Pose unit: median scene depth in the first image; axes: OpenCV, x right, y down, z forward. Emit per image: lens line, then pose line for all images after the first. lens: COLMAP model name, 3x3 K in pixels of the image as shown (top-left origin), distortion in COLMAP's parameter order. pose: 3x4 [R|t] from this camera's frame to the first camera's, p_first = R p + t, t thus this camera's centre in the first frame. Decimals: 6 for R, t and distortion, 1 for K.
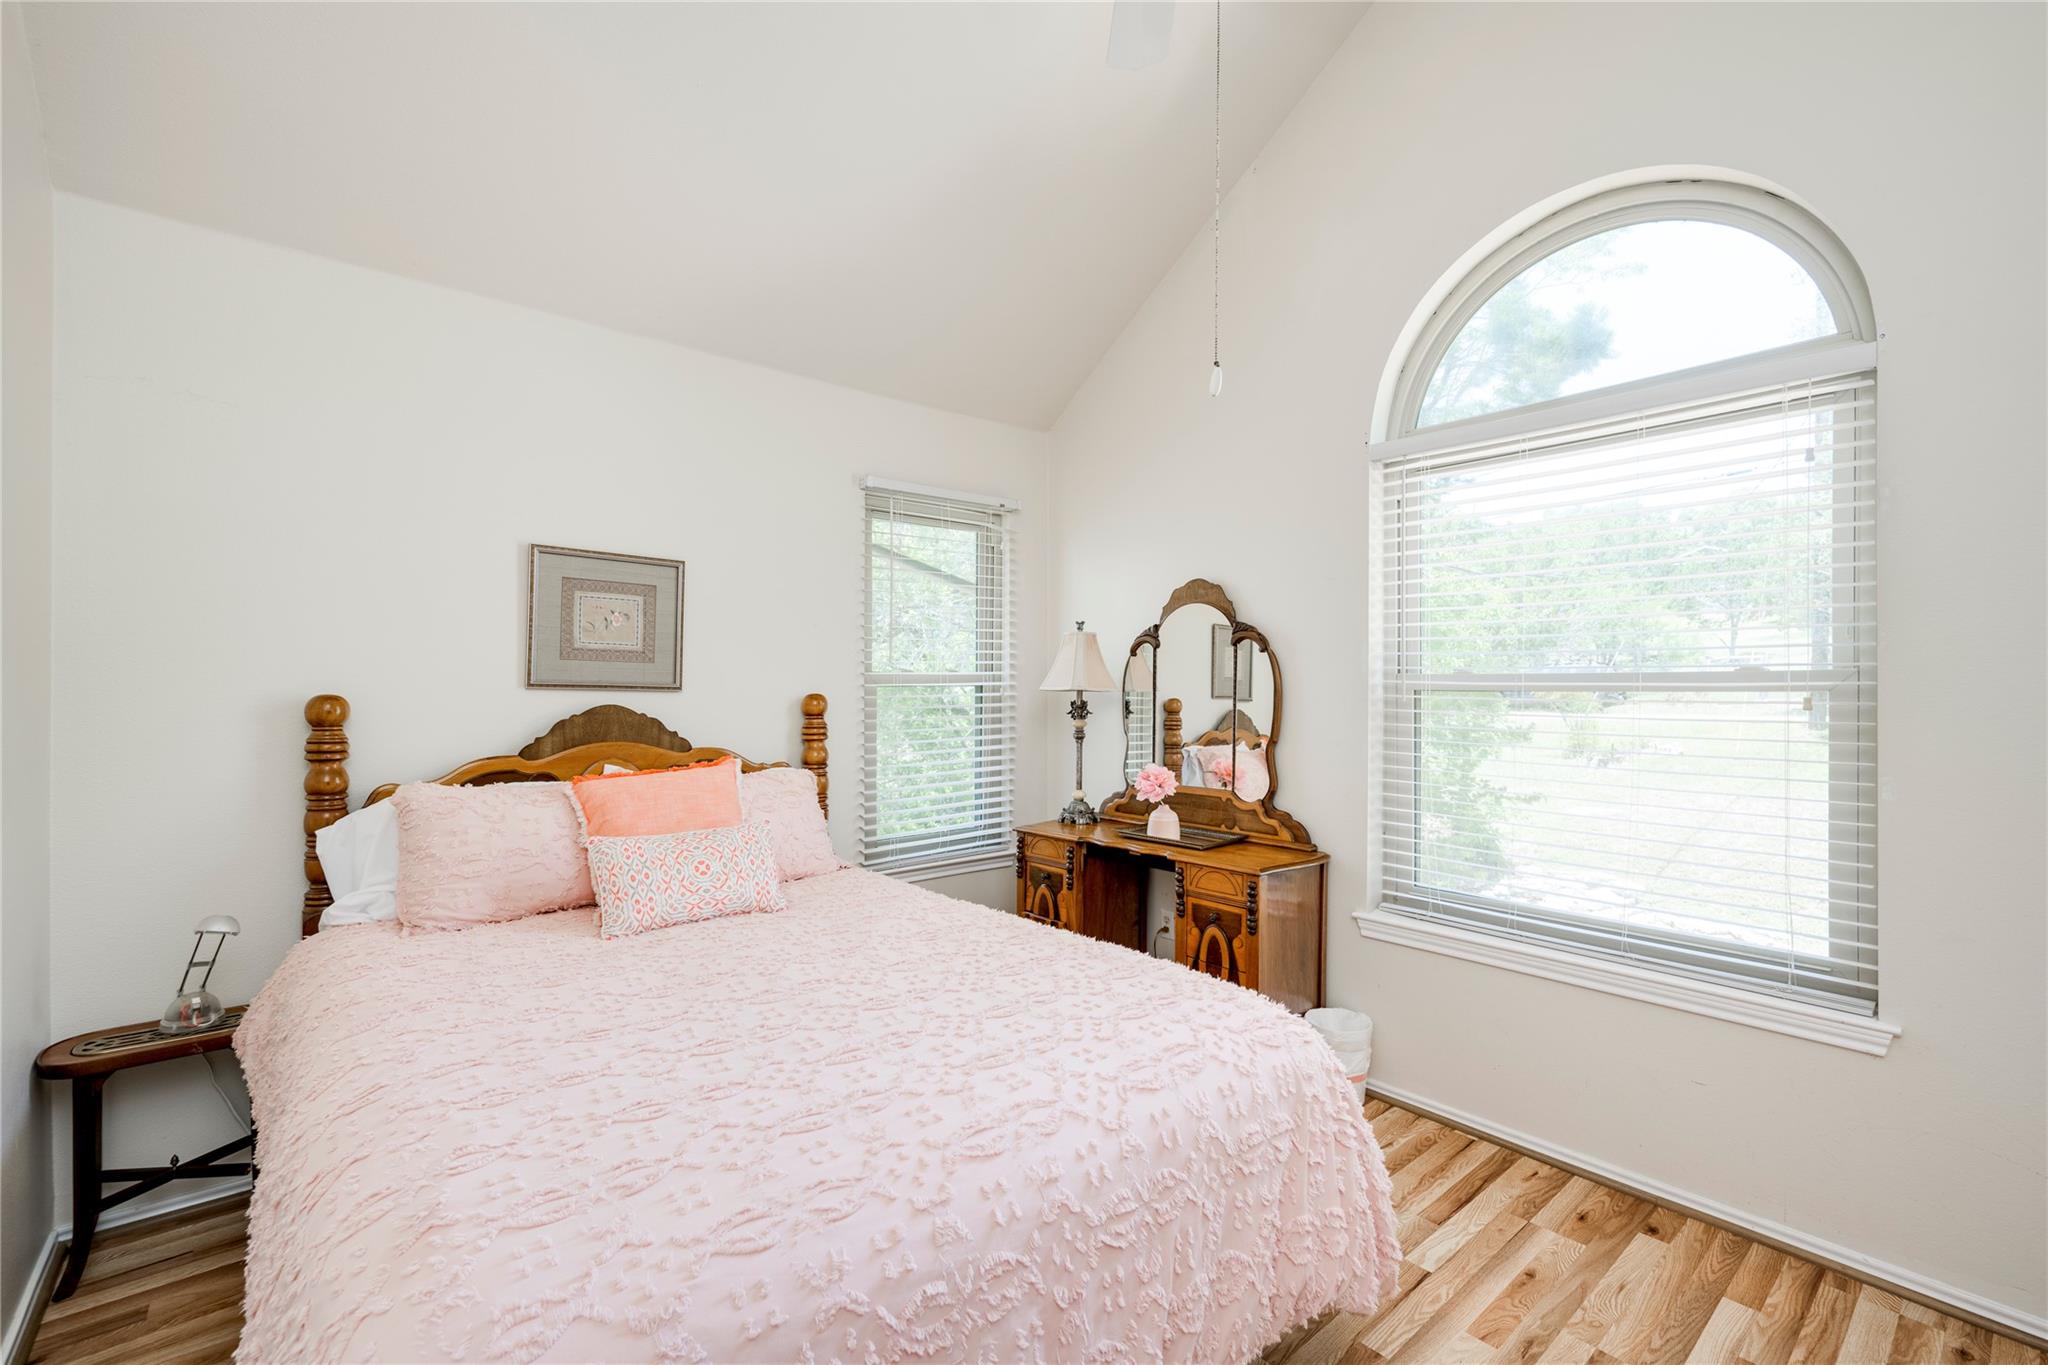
lens RADIAL K [[875.1, 0, 1031.2], [0, 875.1, 689.1], [0, 0, 1]] dist [-0.002010, -0.000088]
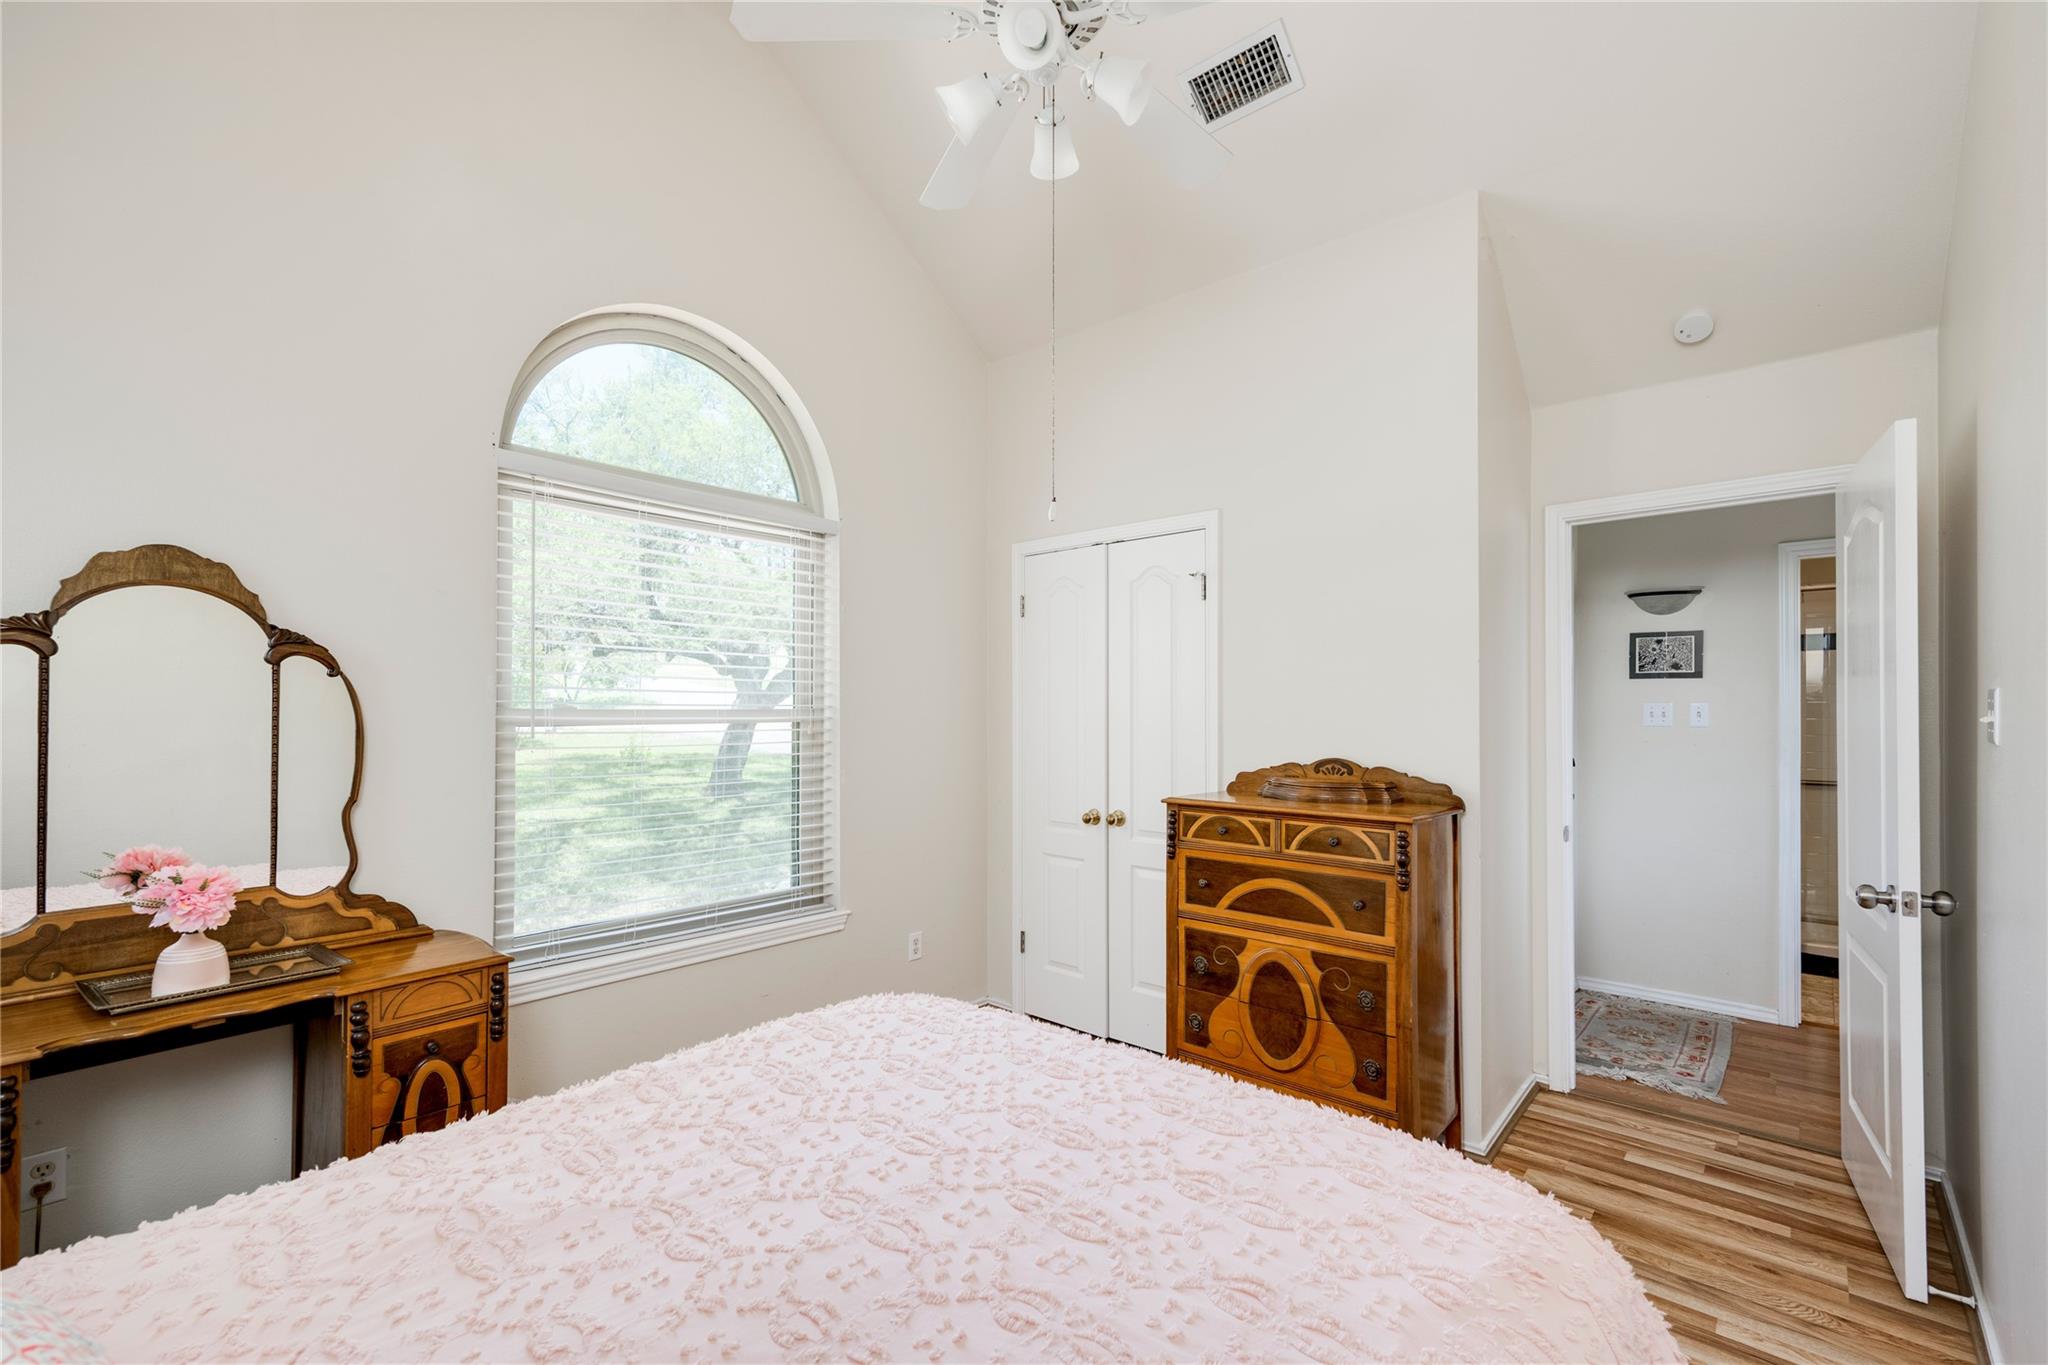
lens RADIAL K [[907.0, 0, 1018.7], [0, 907.0, 701.4], [0, 0, 1]] dist [0.000593, 0.000228]
pose [[-0.157667, 0.005812, 0.987475, -0.589946], [0.001009, 0.999983, -0.005724, -0.018922], [-0.987492, 0.000094, -0.157670, 0.620464]]
